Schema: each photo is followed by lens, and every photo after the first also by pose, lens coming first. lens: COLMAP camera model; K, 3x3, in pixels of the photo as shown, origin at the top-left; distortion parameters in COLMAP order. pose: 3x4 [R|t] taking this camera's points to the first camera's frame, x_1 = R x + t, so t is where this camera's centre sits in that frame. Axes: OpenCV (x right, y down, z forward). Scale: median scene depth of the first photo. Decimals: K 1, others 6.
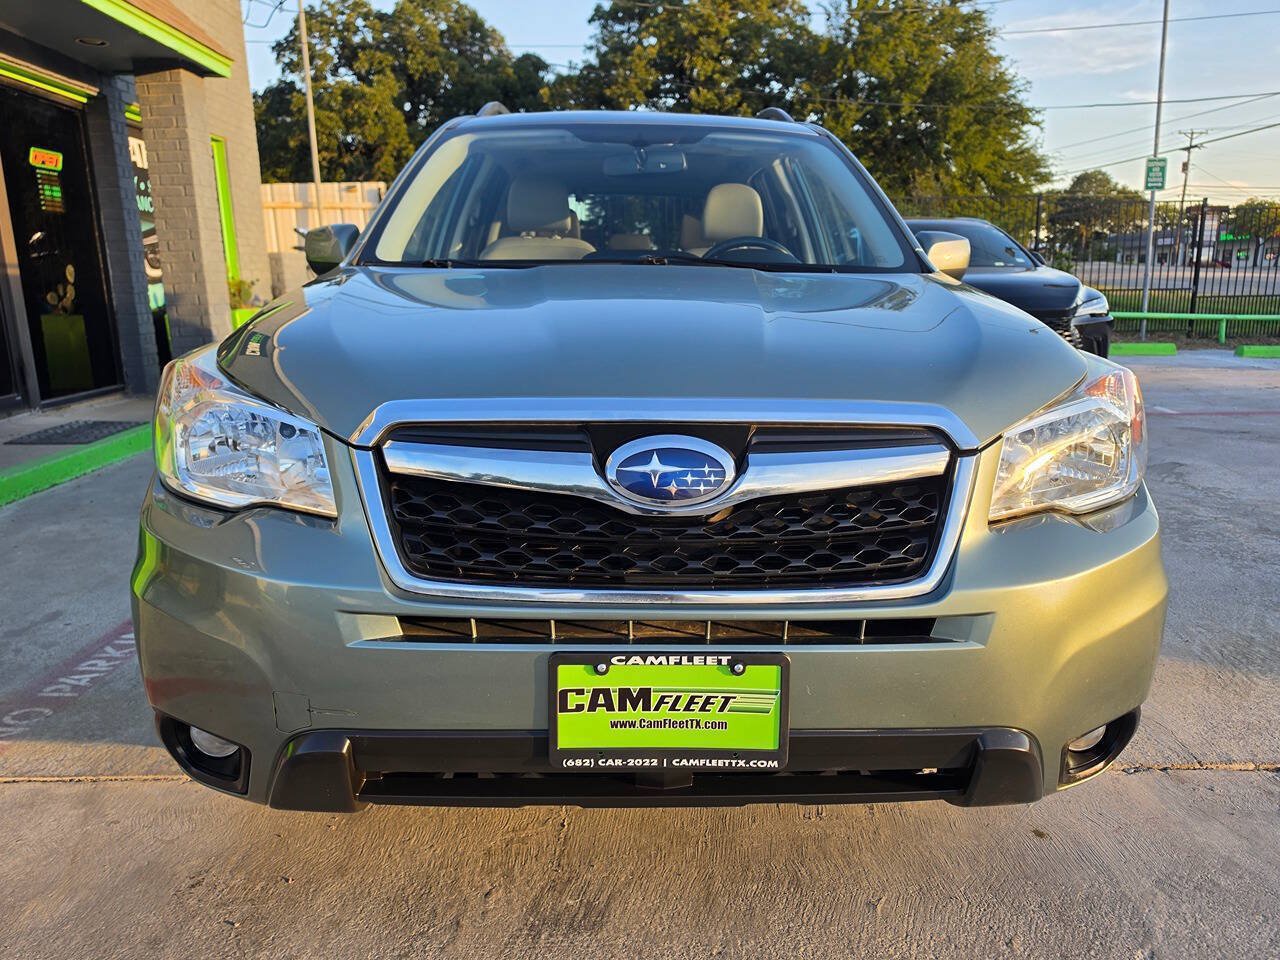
lens RADIAL K [[899.0, 0, 634.0], [0, 899.0, 478.2], [0, 0, 1]] dist [0.000443, -0.004388]
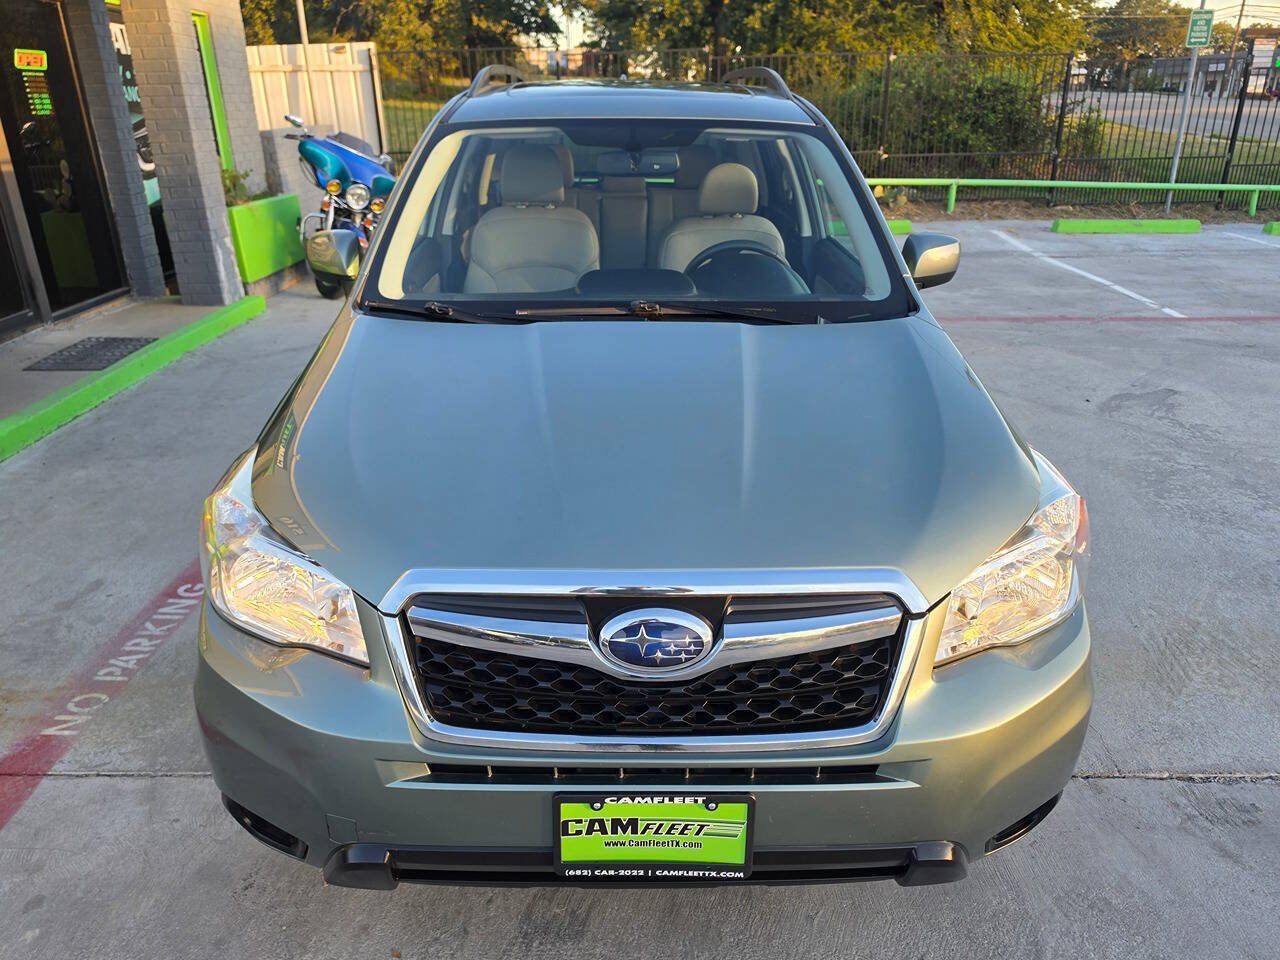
lens RADIAL K [[905.0, 0, 620.5], [0, 905.0, 476.9], [0, 0, 1]] dist [-0.003867, -0.007479]
pose [[0.999786, 0.002870, -0.020501, 0.011738], [0.000674, 0.985305, 0.170801, -0.265944], [0.020690, -0.170779, 0.985092, -0.069184]]
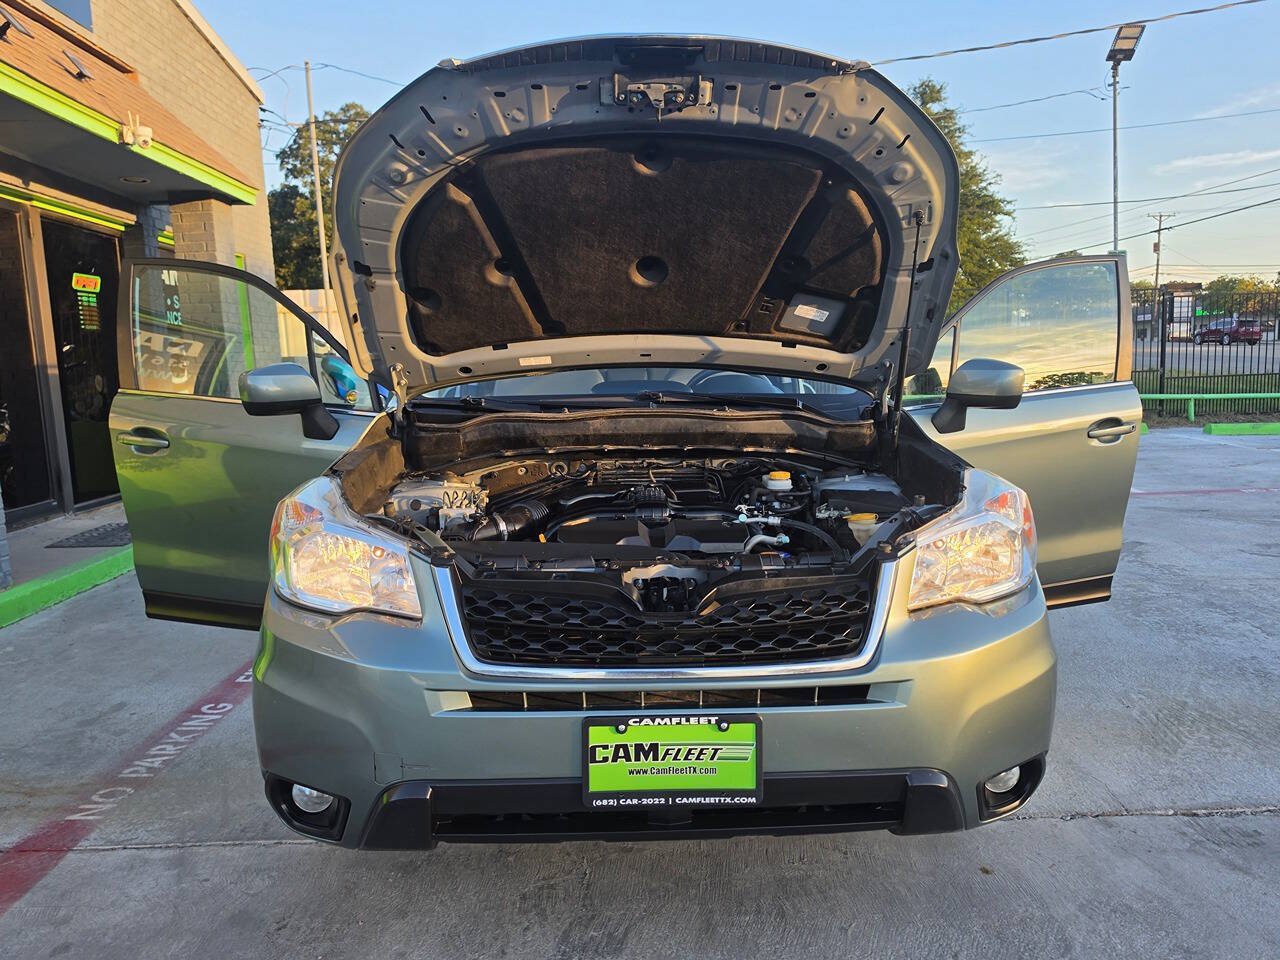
lens RADIAL K [[903.4, 0, 636.0], [0, 903.4, 471.4], [0, 0, 1]] dist [-0.002255, 0.001316]
pose [[0.999757, -0.020409, 0.008295, -0.011034], [0.021121, 0.995005, -0.097567, -0.023439], [-0.006263, 0.097719, 0.995194, -0.234755]]
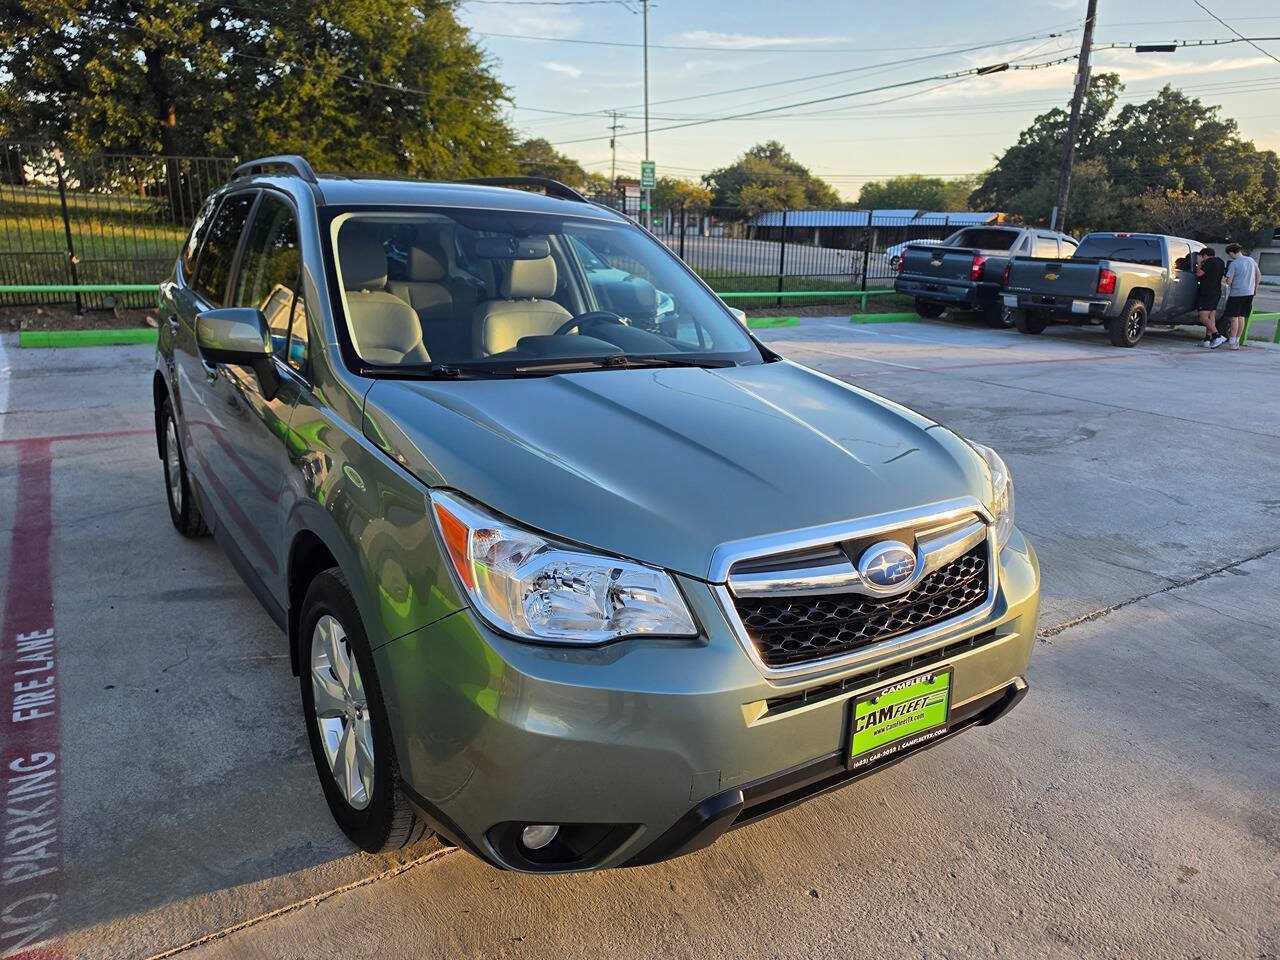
lens RADIAL K [[913.5, 0, 627.5], [0, 913.5, 462.3], [0, 0, 1]] dist [0.004430, 0.000791]
pose [[0.844901, -0.104395, 0.524636, -0.744081], [0.086834, 0.994530, 0.058054, -0.204914], [-0.527827, -0.003493, 0.849345, -0.073742]]
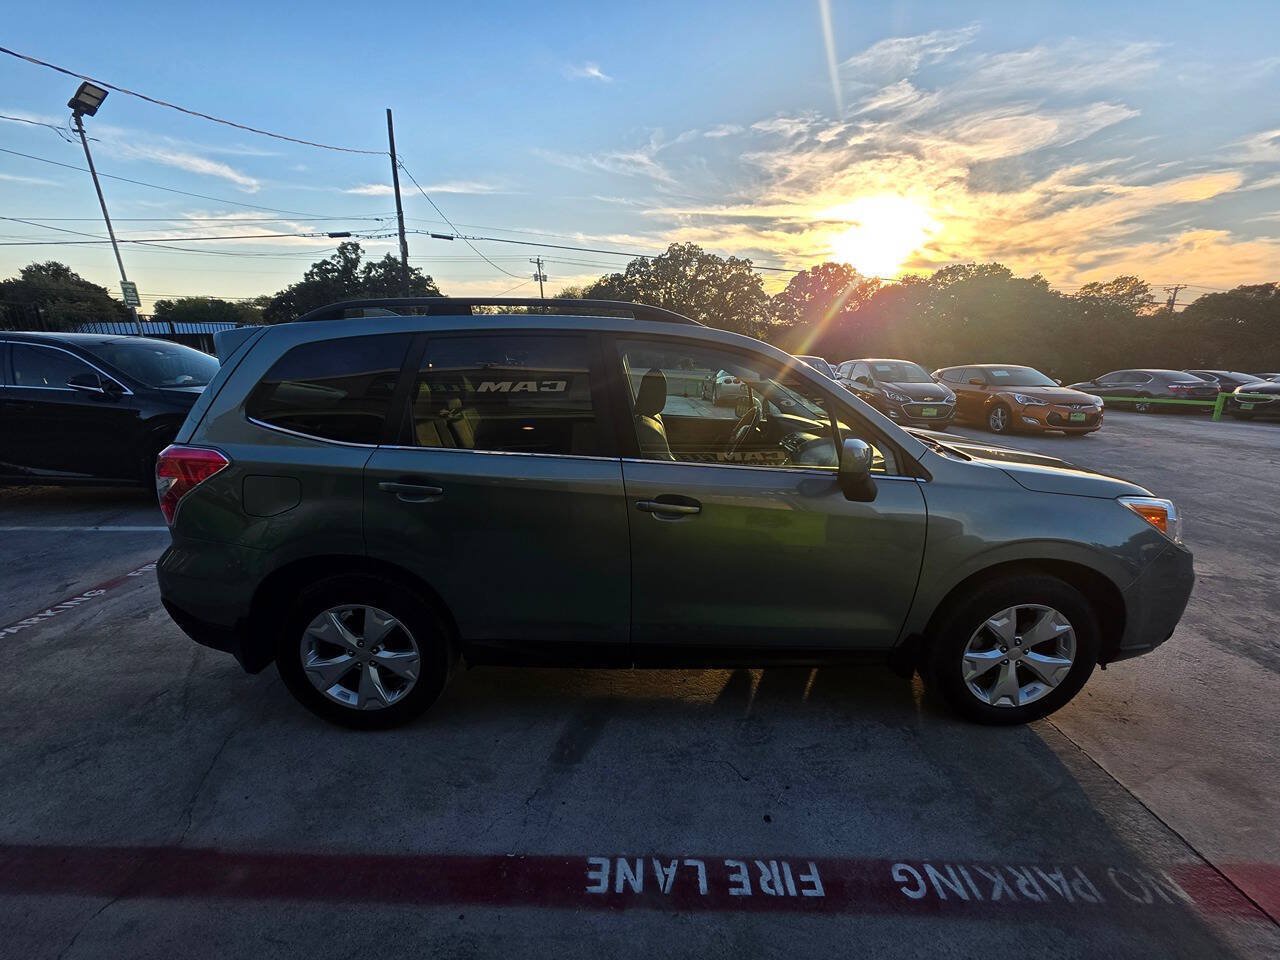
lens RADIAL K [[529.5, 0, 634.9], [0, 529.5, 475.6], [0, 0, 1]] dist [-0.000242, -0.000022]
pose [[0.003706, -0.240201, 0.970716, -1.525479], [0.217708, 0.947632, 0.233657, -0.685699], [-0.976007, 0.210467, 0.055806, 1.882968]]
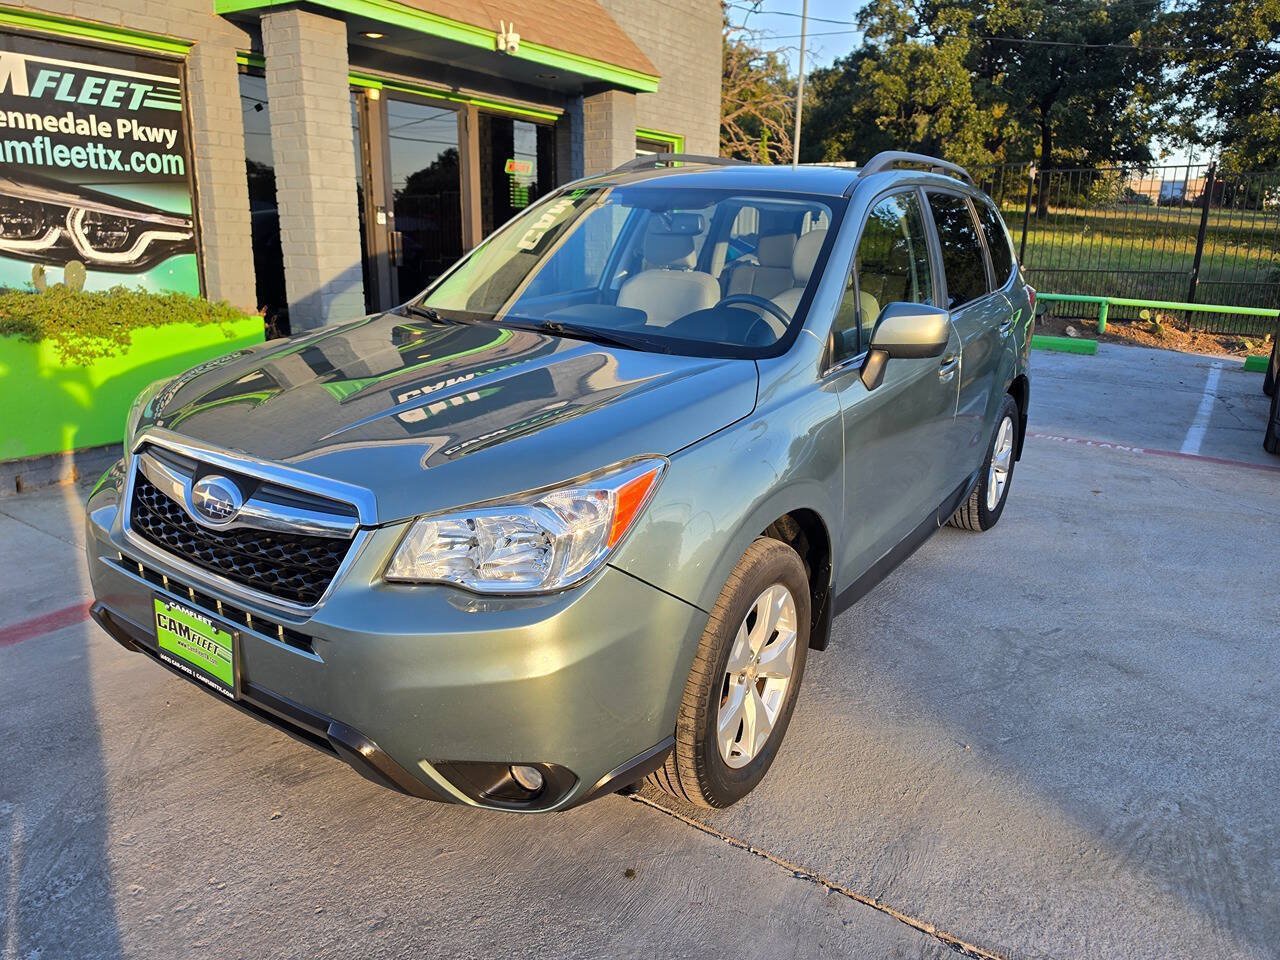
lens RADIAL K [[899.0, 0, 634.0], [0, 899.0, 478.2], [0, 0, 1]] dist [0.000443, -0.004388]
pose [[0.812702, 0.176577, -0.555279, 0.974472], [-0.150465, 0.984253, 0.092770, -0.195540], [0.562917, 0.008156, 0.826473, 0.062779]]
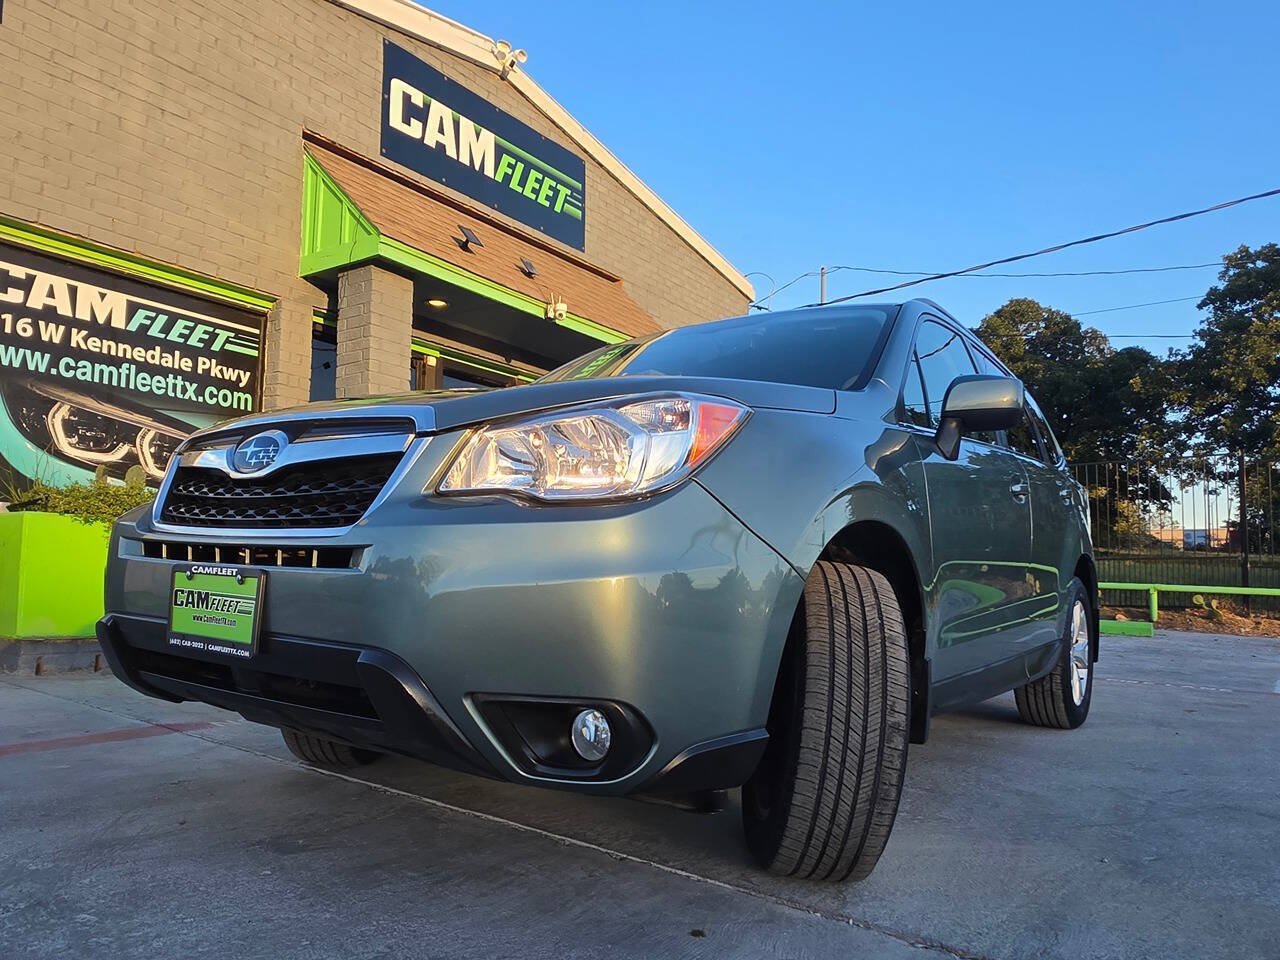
lens RADIAL K [[900.9, 0, 615.7], [0, 900.9, 528.8], [0, 0, 1]] dist [-0.002960, 0.001239]
pose [[0.784263, -0.009184, -0.620360, 0.911743], [-0.163072, 0.961683, -0.220394, 0.220798], [0.598614, 0.274011, 0.752715, 0.169938]]
